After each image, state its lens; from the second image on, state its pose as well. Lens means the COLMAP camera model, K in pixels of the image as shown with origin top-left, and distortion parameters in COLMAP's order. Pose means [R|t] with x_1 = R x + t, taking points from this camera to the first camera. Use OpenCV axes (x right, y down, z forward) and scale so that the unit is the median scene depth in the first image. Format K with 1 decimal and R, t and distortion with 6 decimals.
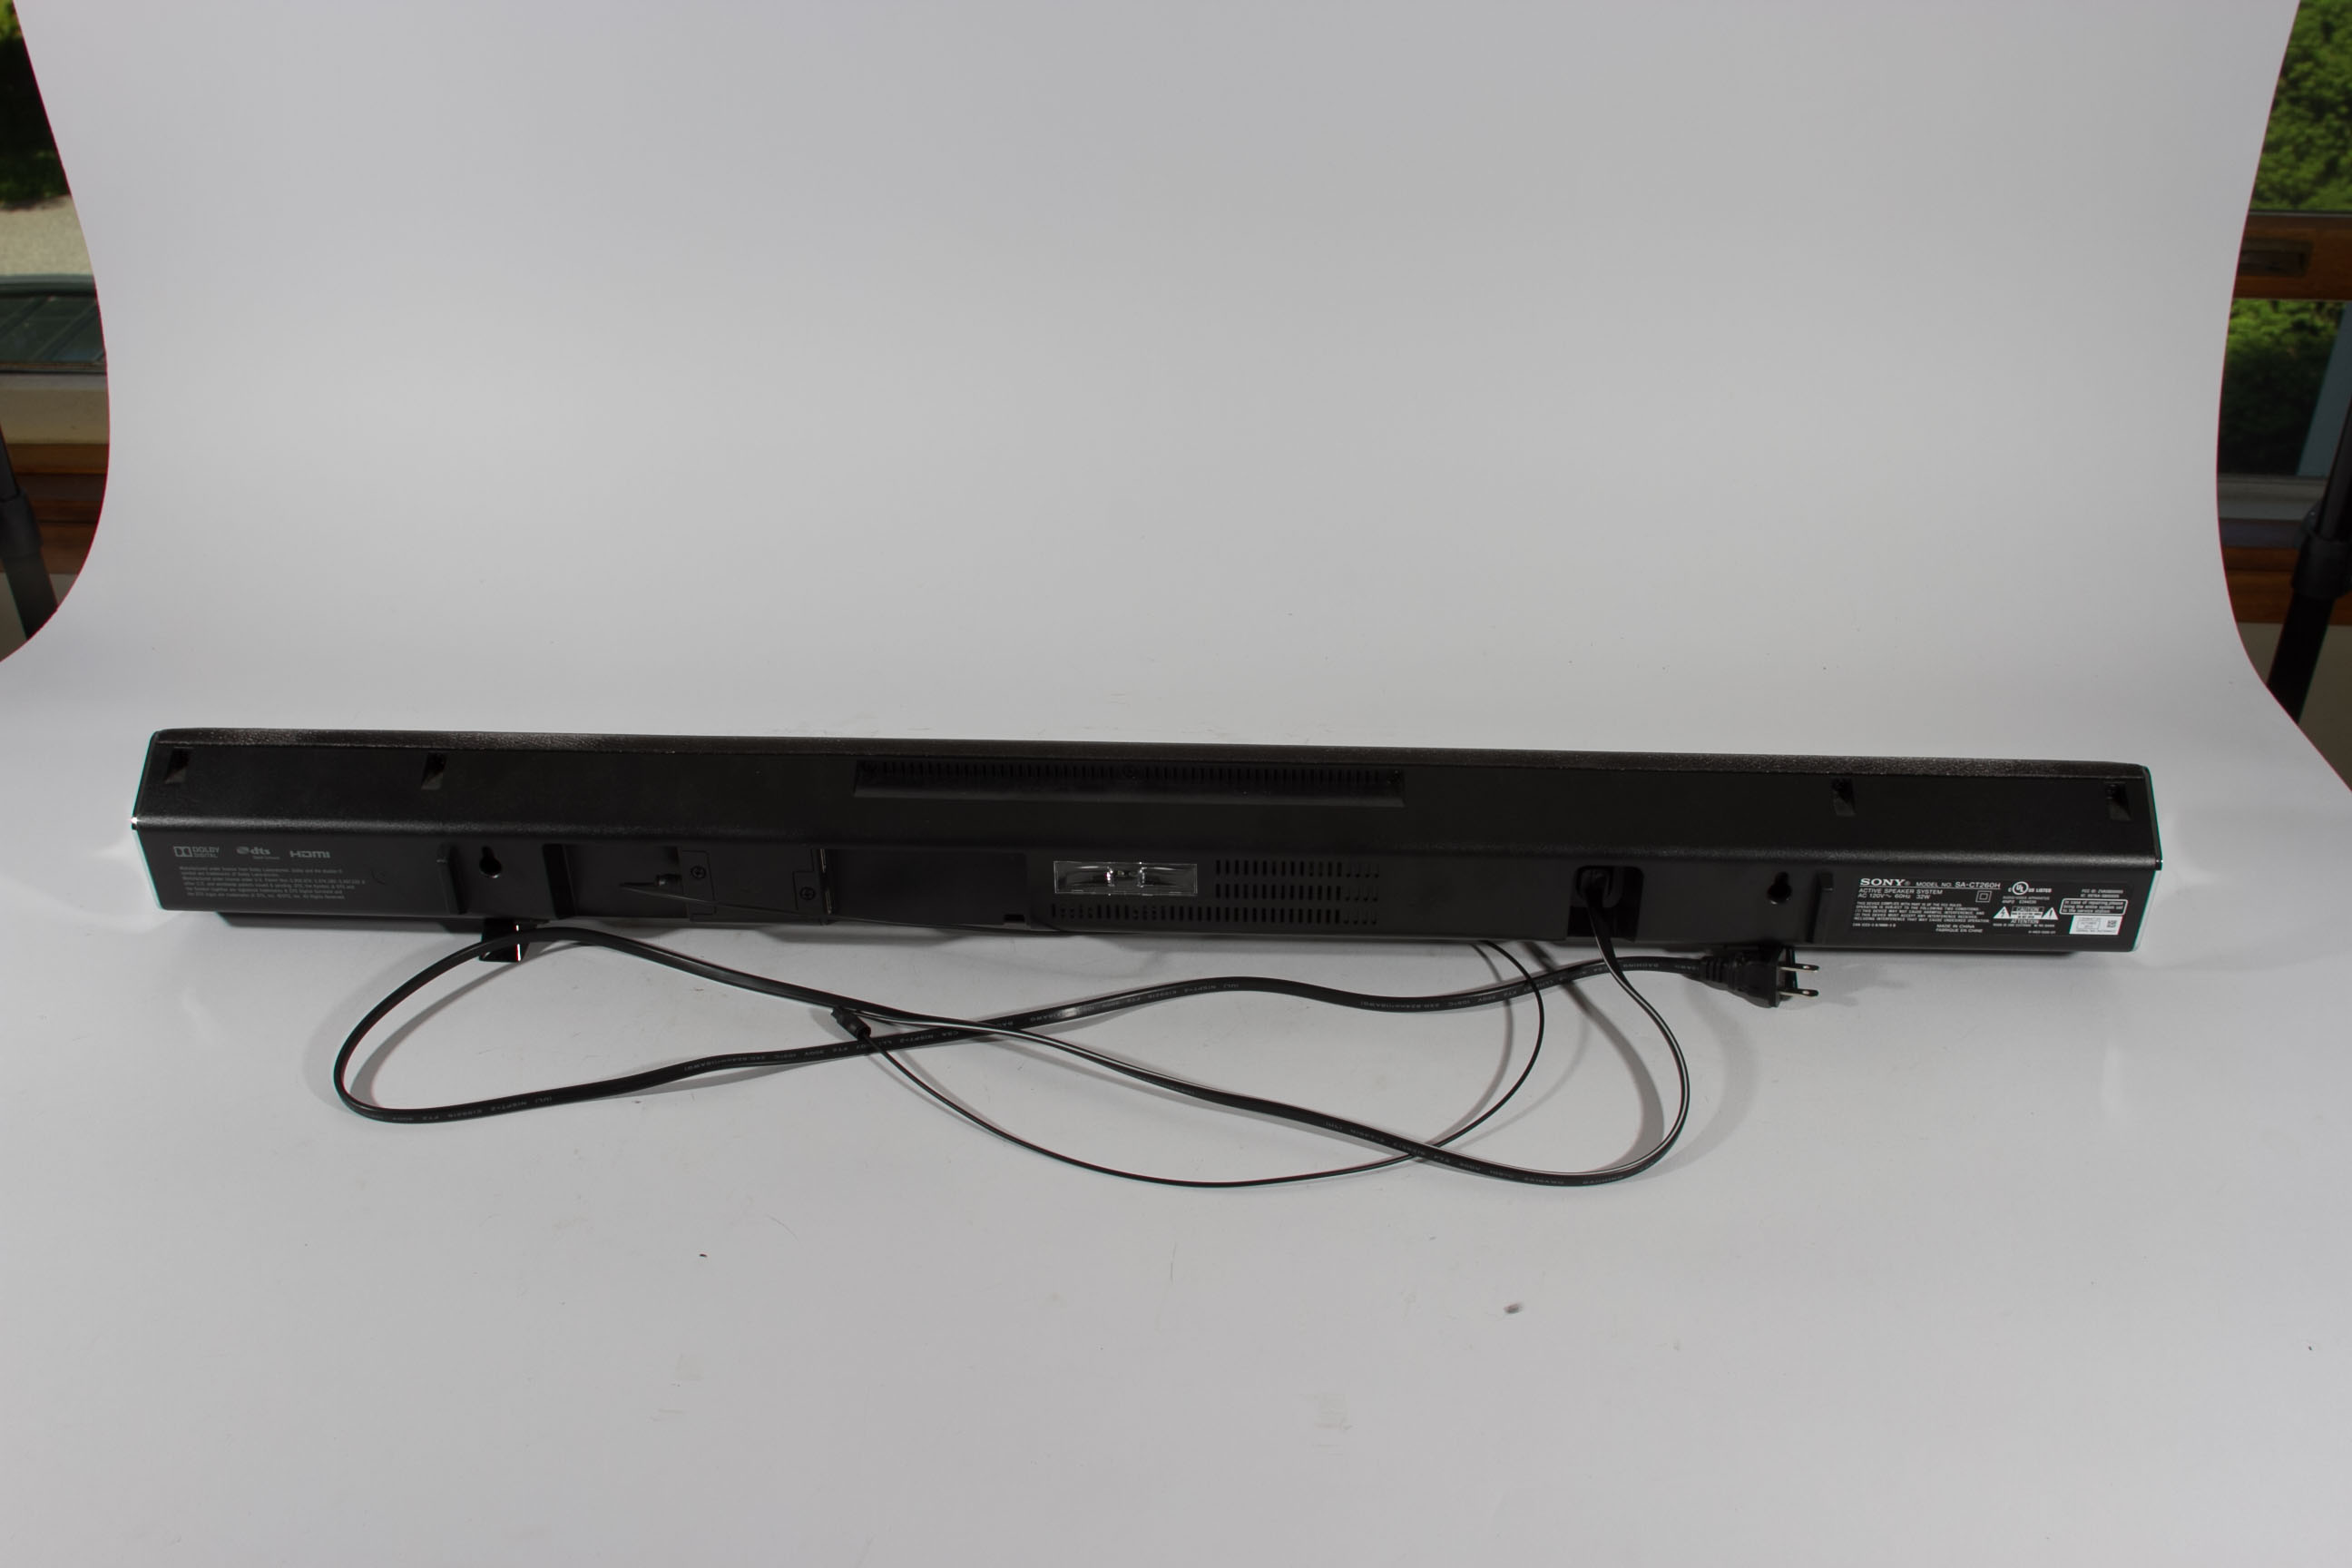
lens RADIAL K [[2227.3, 0, 1173.9], [0, 2227.3, 778.9], [0, 0, 1]] dist [-0.058990, 0.000000]
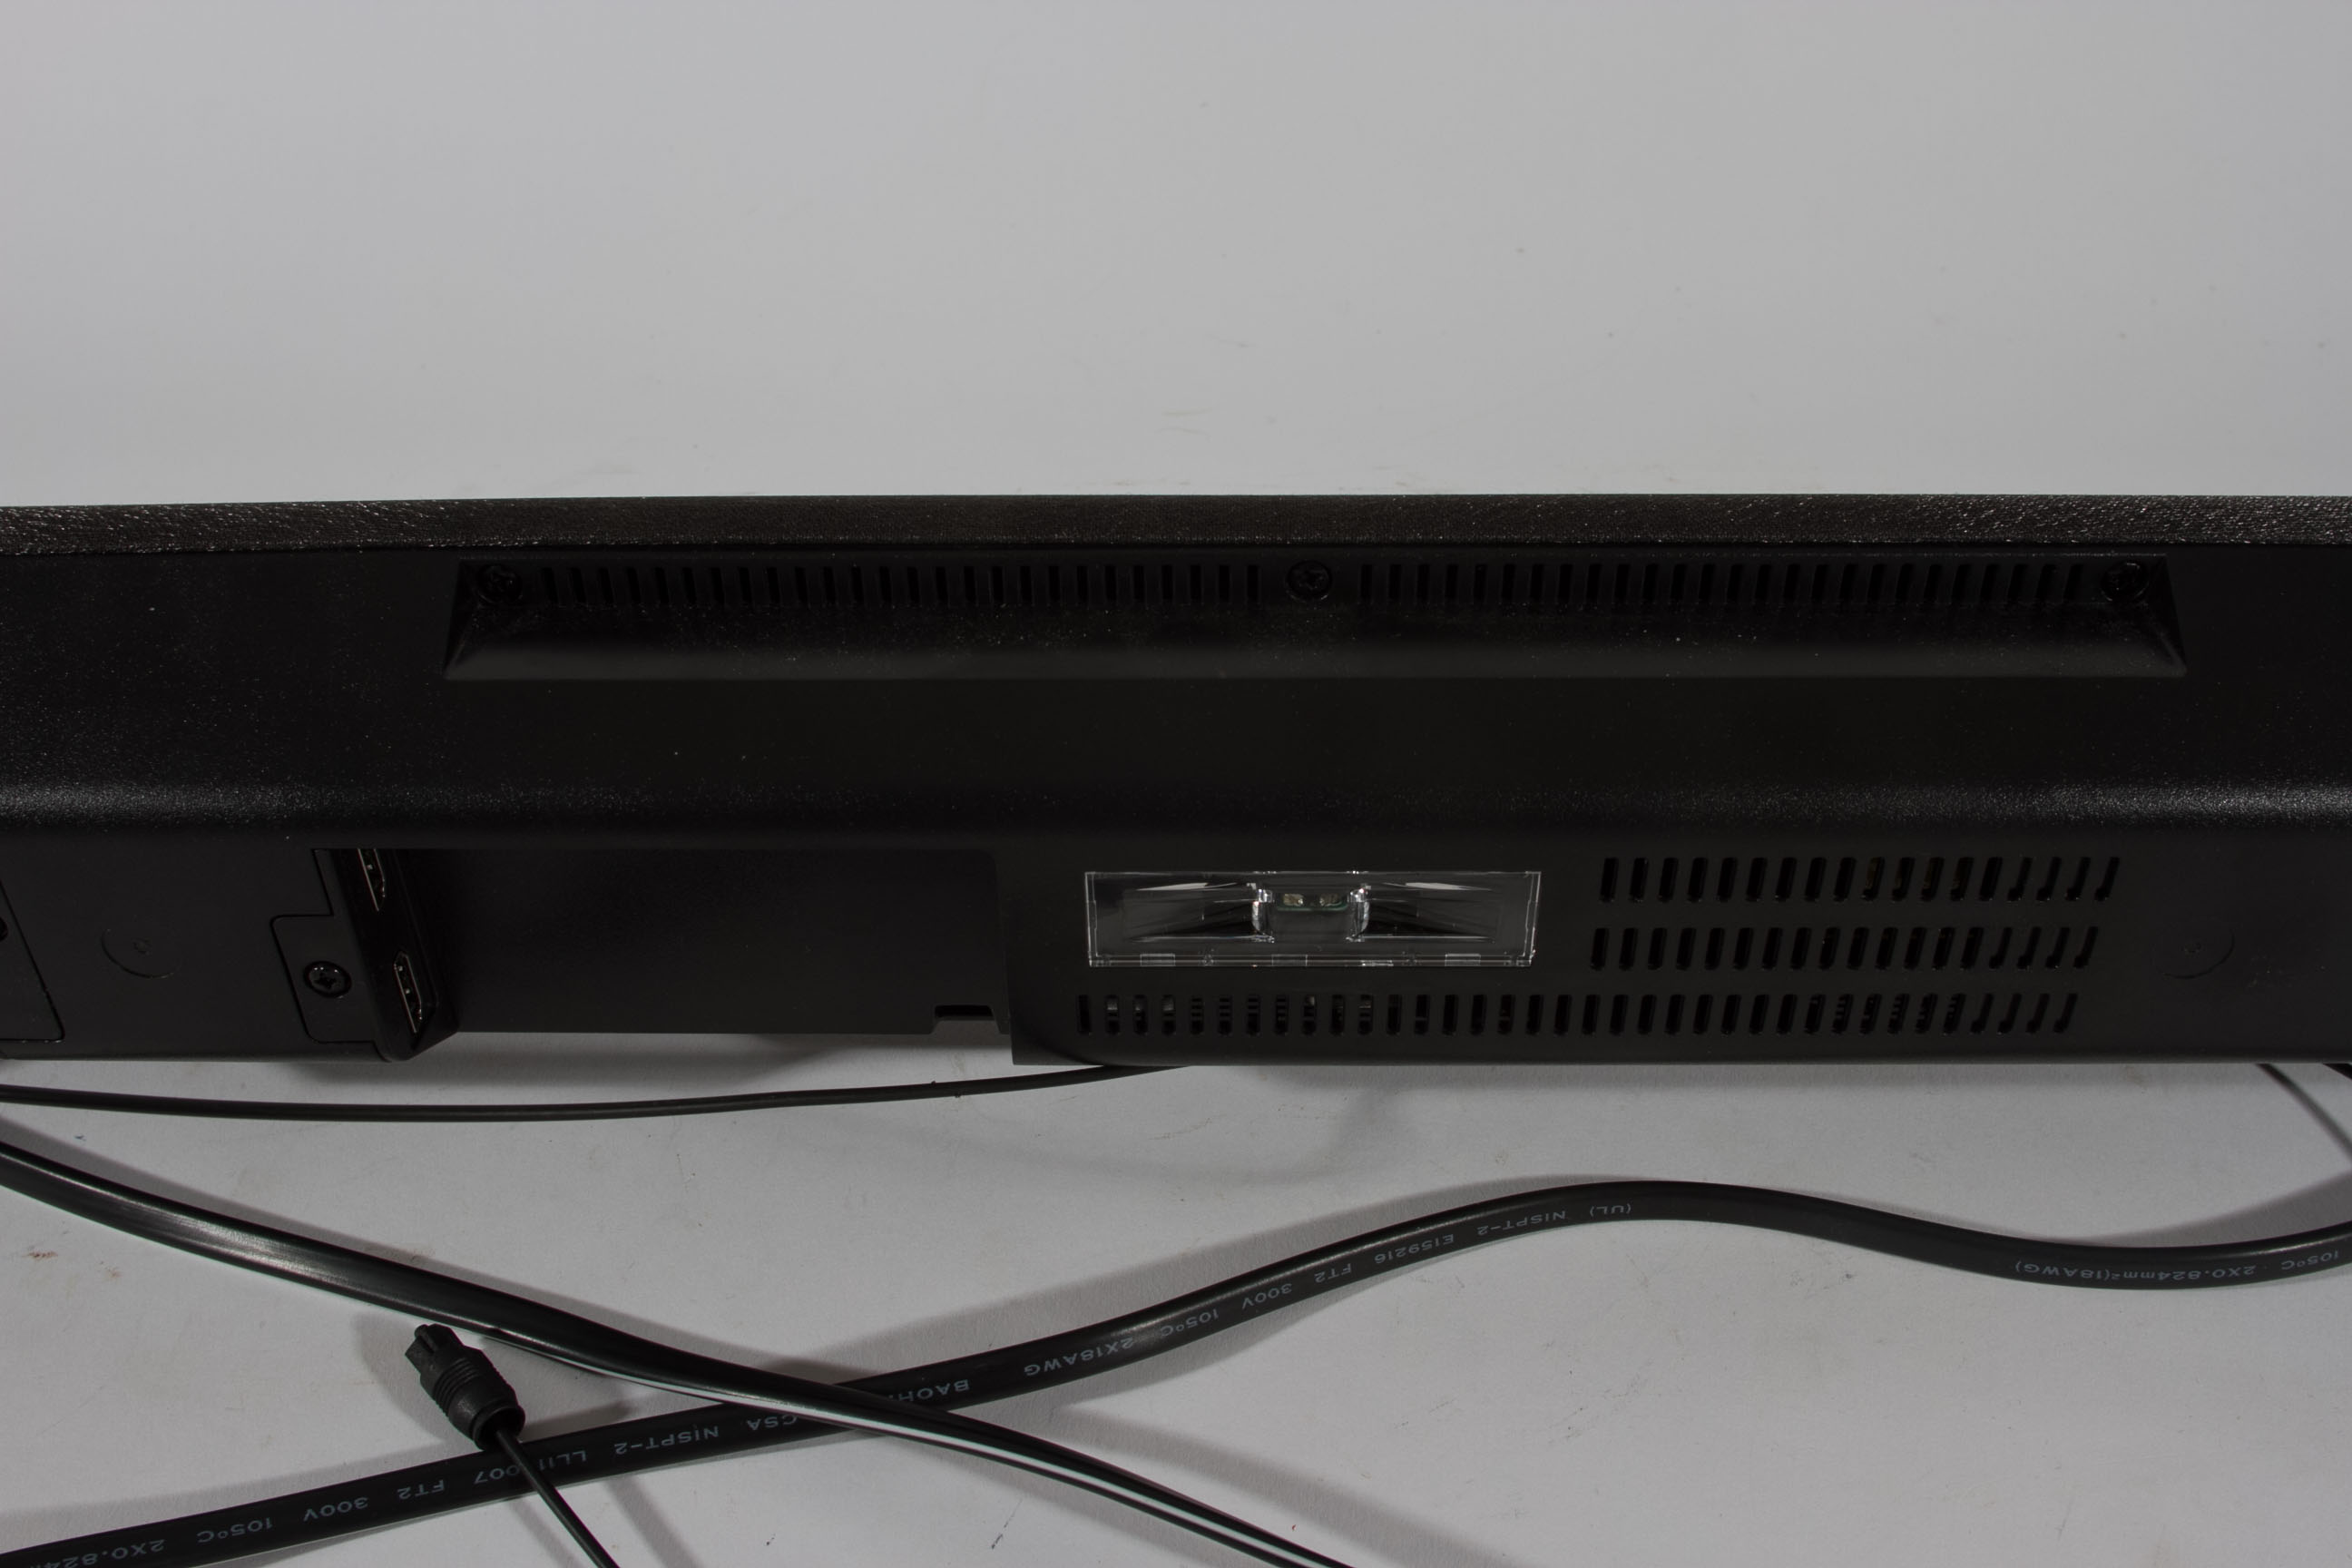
lens RADIAL K [[2227.3, 0, 1172.2], [0, 2227.3, 798.8], [0, 0, 1]] dist [-0.058990, 0.000000]
pose [[0.999692, -0.022017, 0.011421, -0.044187], [0.021002, 0.996378, 0.082397, 0.001354], [-0.013194, -0.082132, 0.996534, 0.678278]]
